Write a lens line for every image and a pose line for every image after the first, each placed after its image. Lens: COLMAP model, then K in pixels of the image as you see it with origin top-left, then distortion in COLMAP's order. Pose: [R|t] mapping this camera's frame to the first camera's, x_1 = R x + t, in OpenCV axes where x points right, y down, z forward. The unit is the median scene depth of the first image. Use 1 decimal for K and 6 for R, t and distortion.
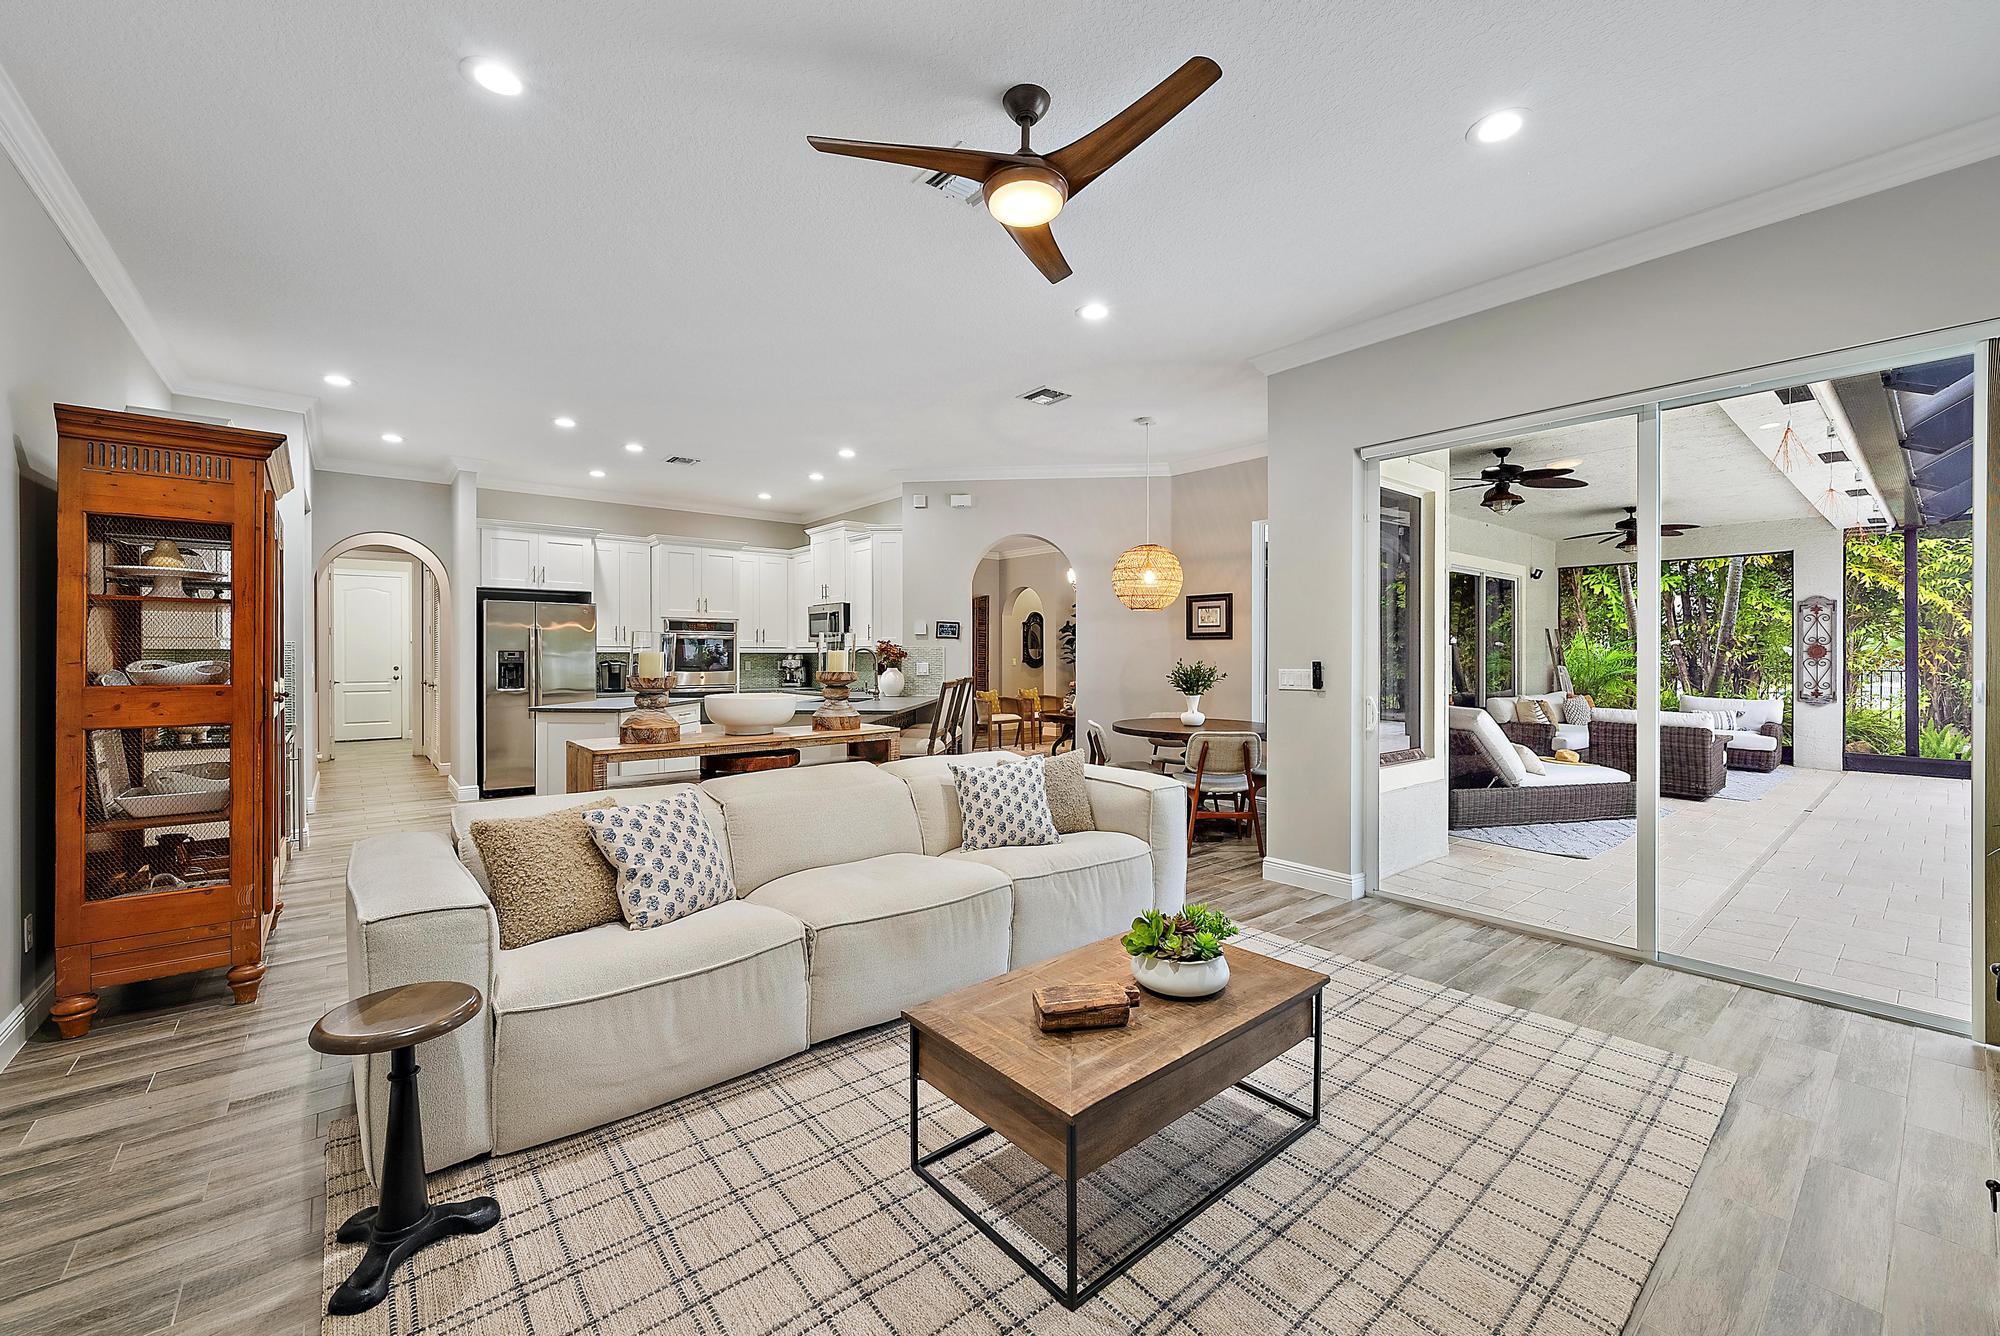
lens RADIAL K [[791.3, 0, 999.9], [0, 791.3, 658.3], [0, 0, 1]] dist [-0.001404, 0.000296]
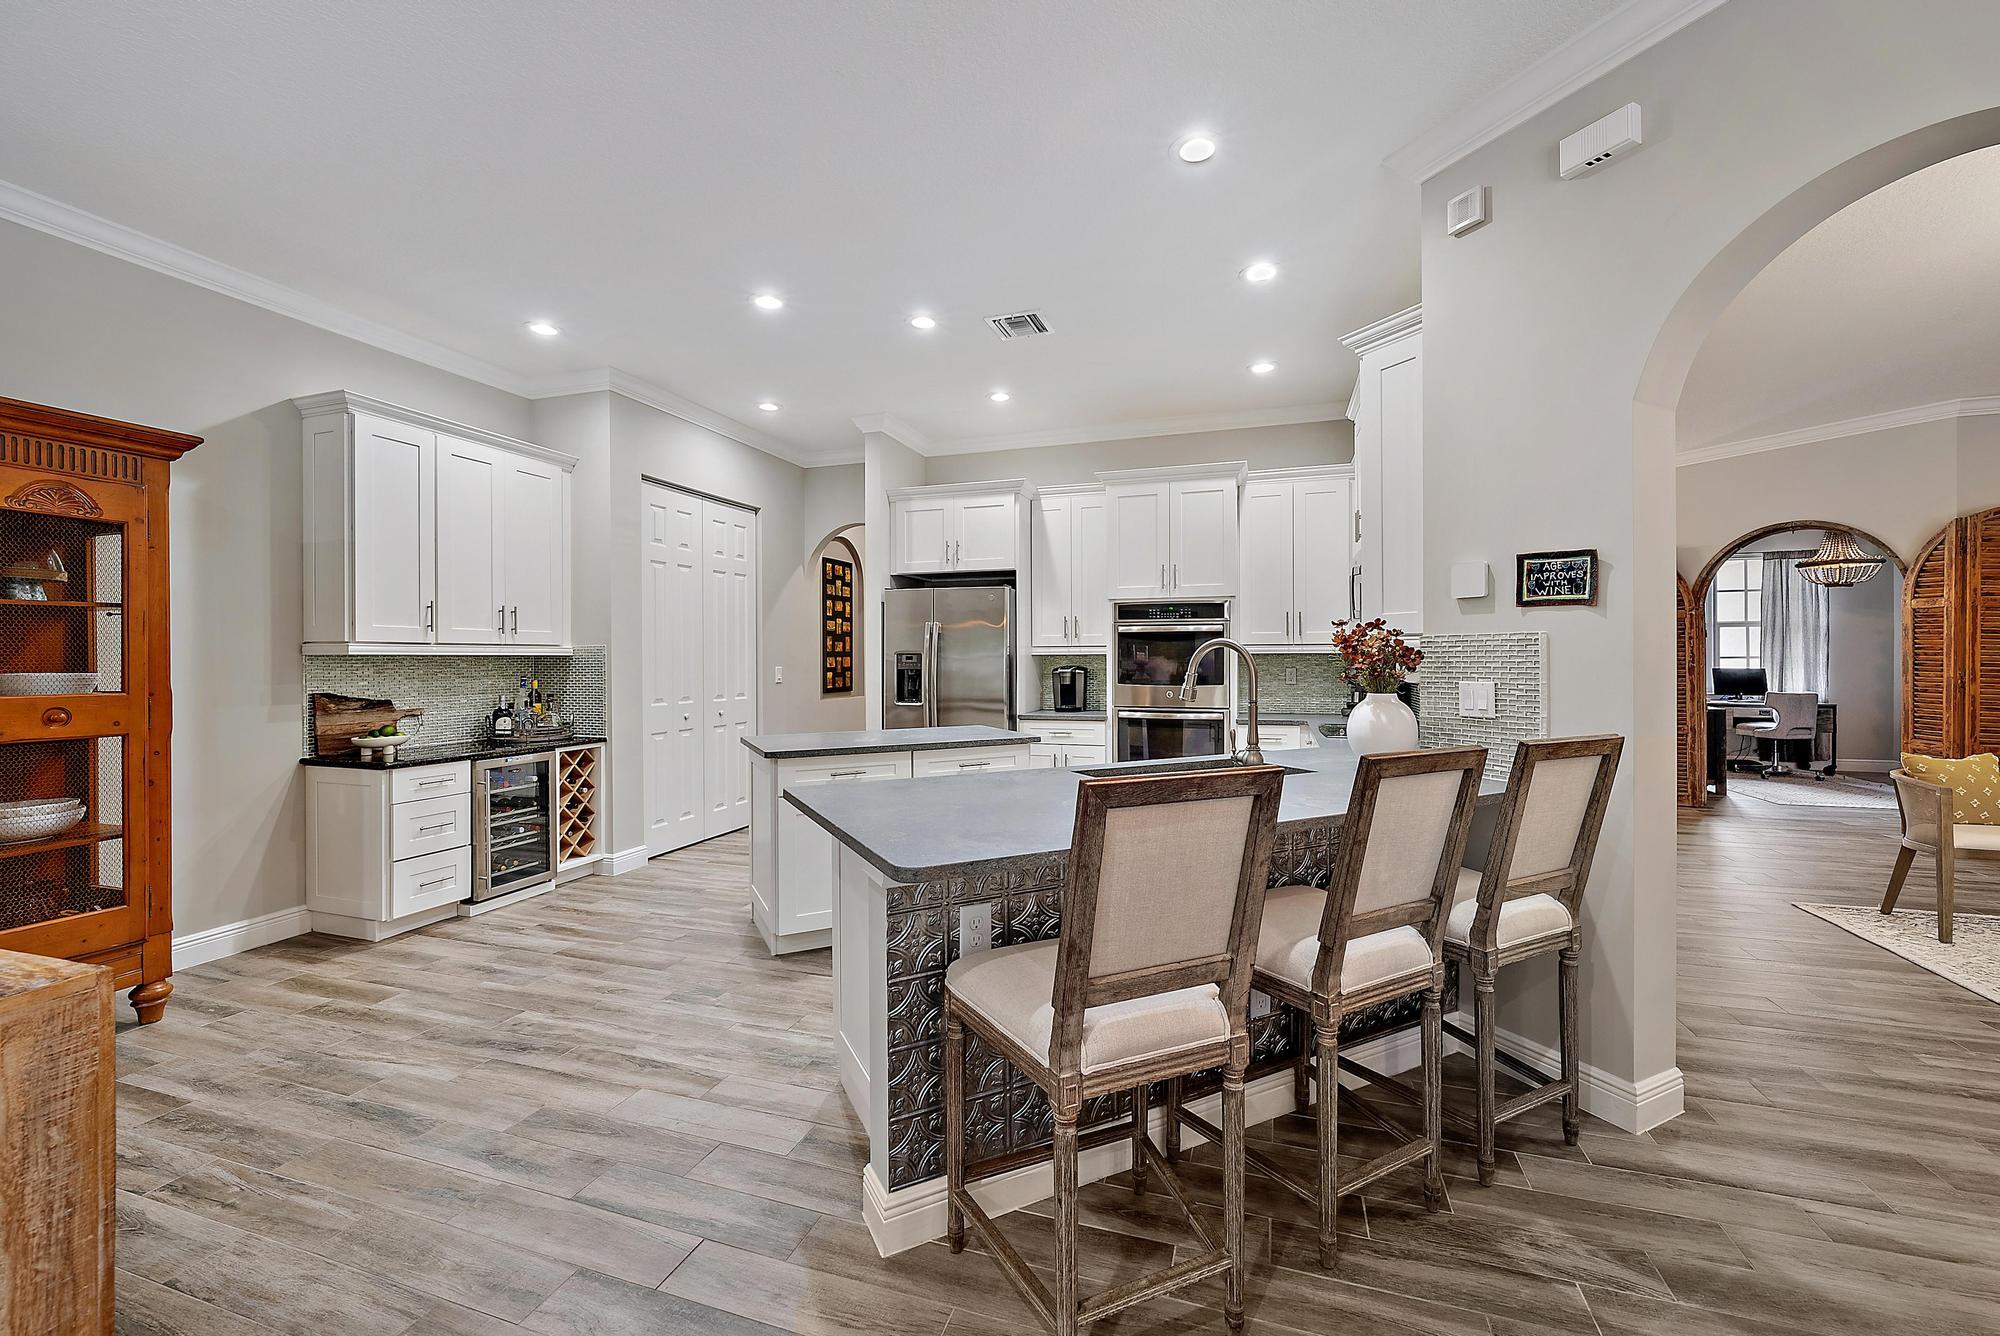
lens RADIAL K [[791.3, 0, 999.9], [0, 791.3, 658.3], [0, 0, 1]] dist [-0.001404, 0.000296]
pose [[0.526848, -0.000949, -0.849959, 0.075722], [0.000815, 0.999999, -0.000612, -0.003347], [0.849959, -0.000370, 0.526849, 0.577171]]
